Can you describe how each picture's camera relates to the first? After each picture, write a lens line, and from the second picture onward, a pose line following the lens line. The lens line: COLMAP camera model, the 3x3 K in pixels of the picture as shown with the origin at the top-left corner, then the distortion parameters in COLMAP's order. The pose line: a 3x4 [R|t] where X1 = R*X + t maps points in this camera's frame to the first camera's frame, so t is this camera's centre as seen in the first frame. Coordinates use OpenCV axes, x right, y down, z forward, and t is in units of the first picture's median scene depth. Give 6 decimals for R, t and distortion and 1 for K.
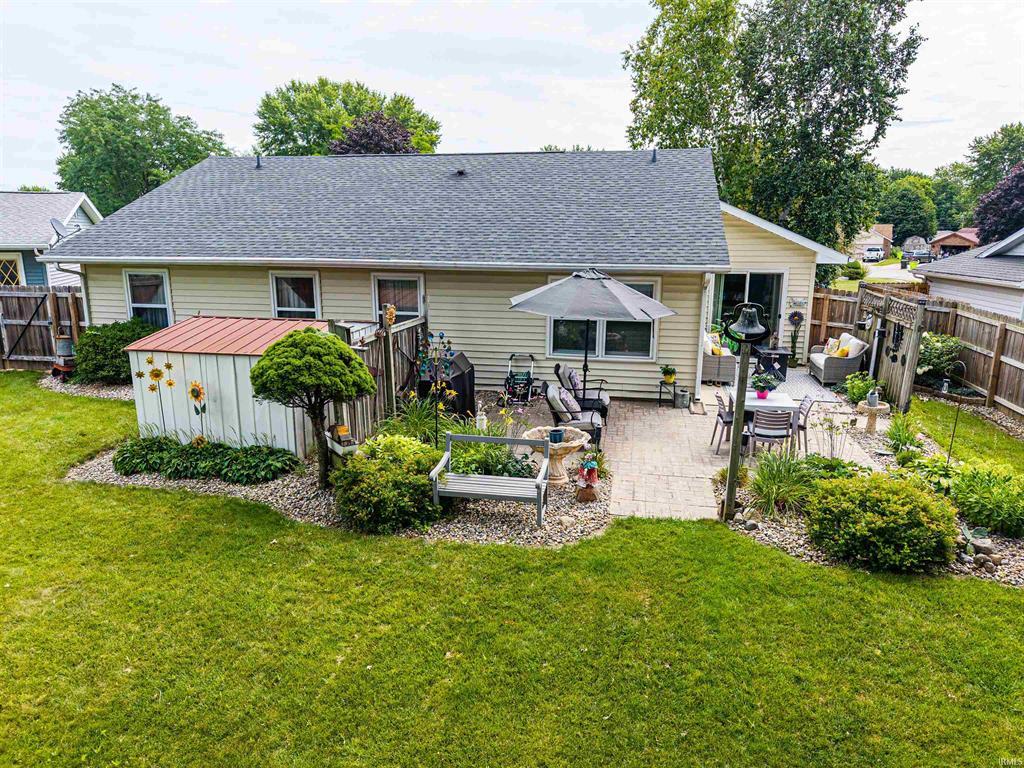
lens RADIAL K [[684.0, 0, 511.0], [0, 684.0, 389.3], [0, 0, 1]] dist [0.025408, -0.030995]
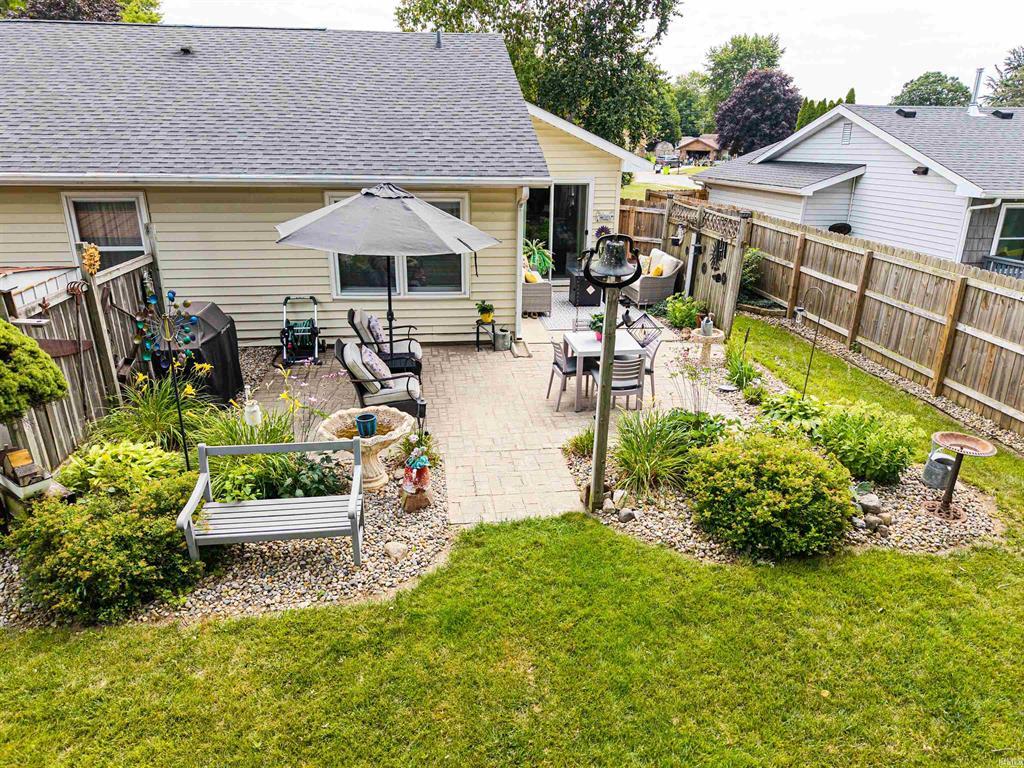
lens RADIAL K [[684.0, 0, 514.6], [0, 684.0, 386.6], [0, 0, 1]] dist [0.025408, -0.030995]
pose [[0.946642, -0.104518, 0.304870, -0.001279], [0.065742, 0.988687, 0.134819, -0.048919], [-0.315512, -0.107583, 0.942803, 0.222007]]
